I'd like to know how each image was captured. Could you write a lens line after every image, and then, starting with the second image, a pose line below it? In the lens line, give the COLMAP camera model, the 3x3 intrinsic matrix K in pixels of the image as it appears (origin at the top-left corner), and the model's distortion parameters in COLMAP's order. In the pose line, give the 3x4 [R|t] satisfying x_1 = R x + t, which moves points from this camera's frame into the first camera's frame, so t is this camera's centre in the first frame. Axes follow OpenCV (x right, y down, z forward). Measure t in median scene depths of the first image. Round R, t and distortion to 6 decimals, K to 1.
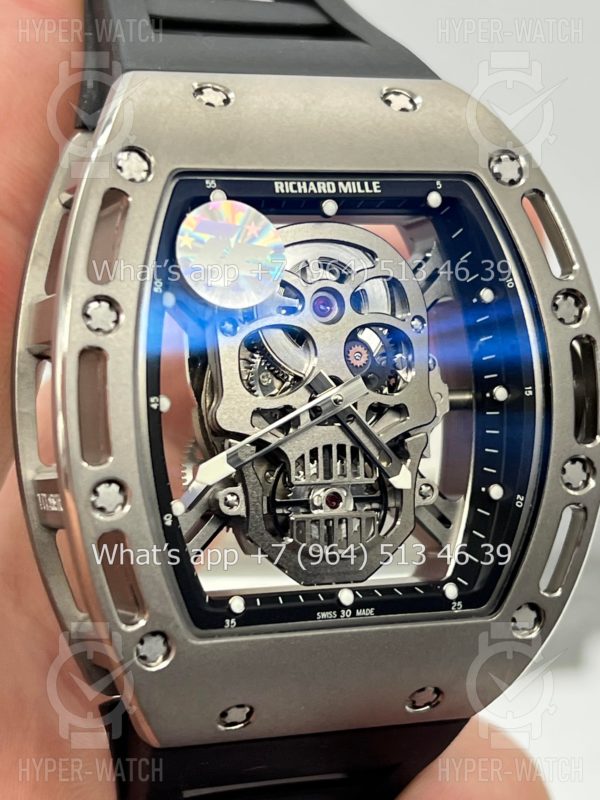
lens RADIAL K [[1848.6, 0, 303.0], [0, 1848.6, 395.7], [0, 0, 1]] dist [0.346095, 0.000000]
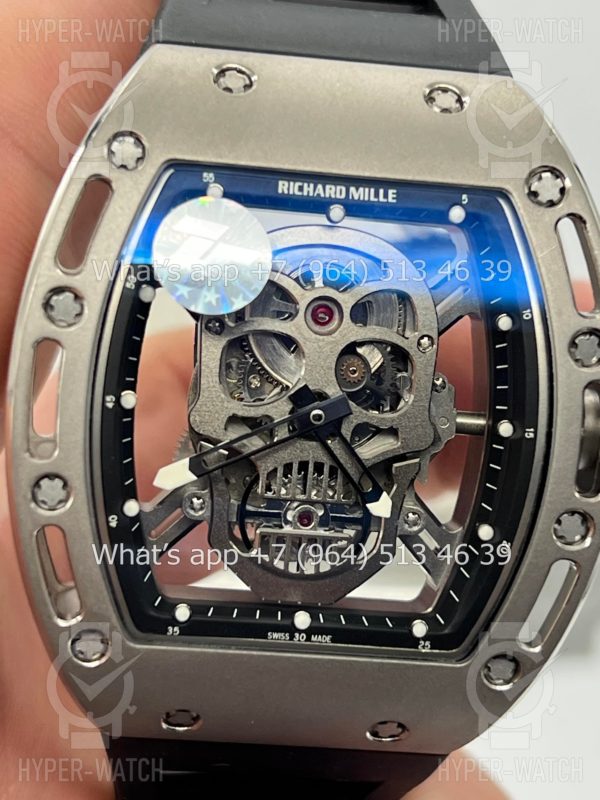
lens RADIAL K [[1848.6, 0, 302.8], [0, 1848.6, 400.8], [0, 0, 1]] dist [0.346095, 0.000000]
pose [[0.963543, 0.140080, -0.227951, 0.224663], [-0.117364, 0.986934, 0.110393, -0.109045], [0.240436, -0.079616, 0.967394, 0.077408]]
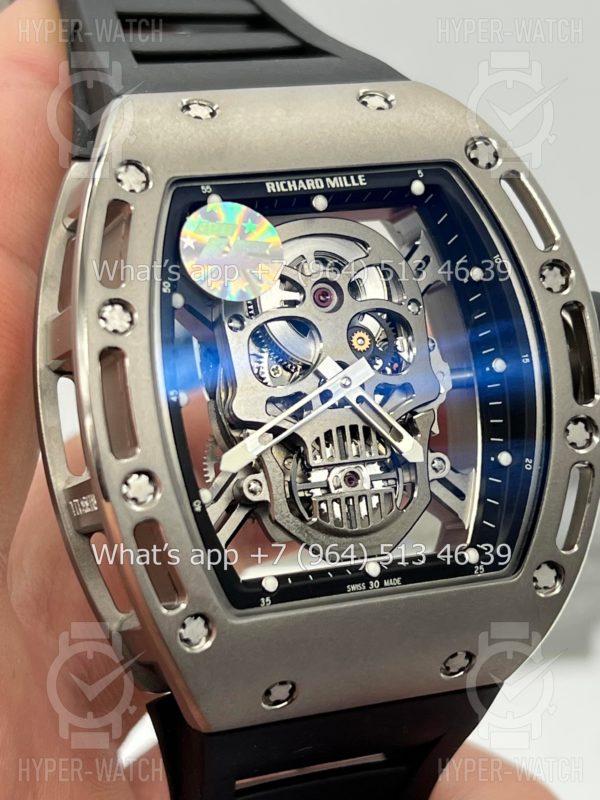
lens RADIAL K [[1848.6, 0, 296.2], [0, 1848.6, 399.1], [0, 0, 1]] dist [0.346095, 0.000000]
pose [[0.995052, -0.099095, 0.007169, -0.017640], [0.099346, 0.993298, -0.059069, 0.070247], [-0.001268, 0.059489, 0.998228, -0.046833]]
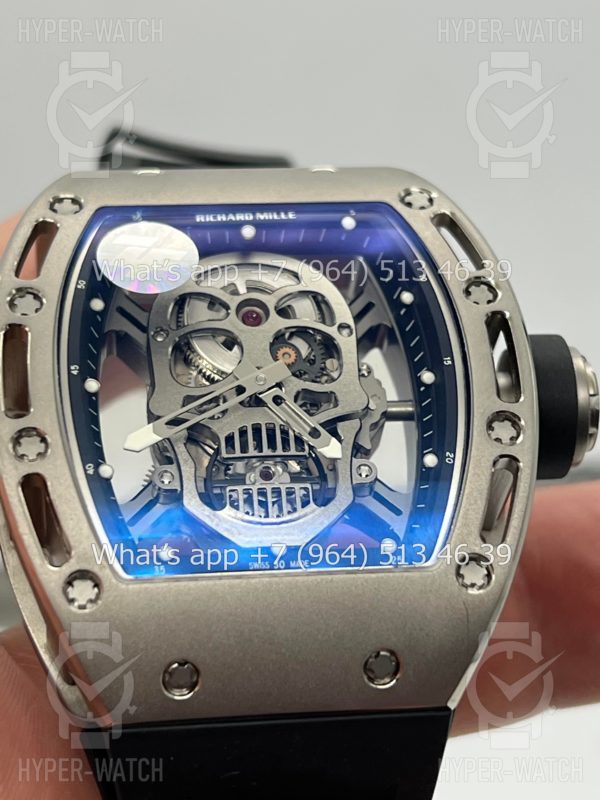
lens RADIAL K [[1848.6, 0, 292.7], [0, 1848.6, 395.2], [0, 0, 1]] dist [0.346095, 0.000000]
pose [[0.968123, -0.159278, -0.193311, 0.239327], [0.057025, 0.891664, -0.449091, 0.486819], [0.243899, 0.423752, 0.872323, 0.074049]]
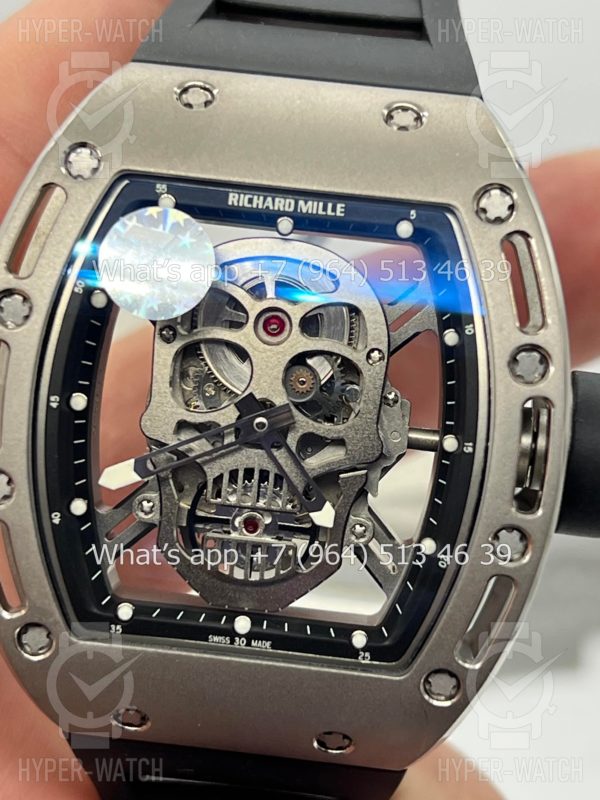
lens RADIAL K [[1848.6, 0, 303.0], [0, 1848.6, 406.2], [0, 0, 1]] dist [0.346095, 0.000000]
pose [[0.913643, 0.160886, -0.373327, 0.394593], [-0.134863, 0.986300, 0.094997, -0.101311], [0.383496, -0.036446, 0.922823, 0.113138]]
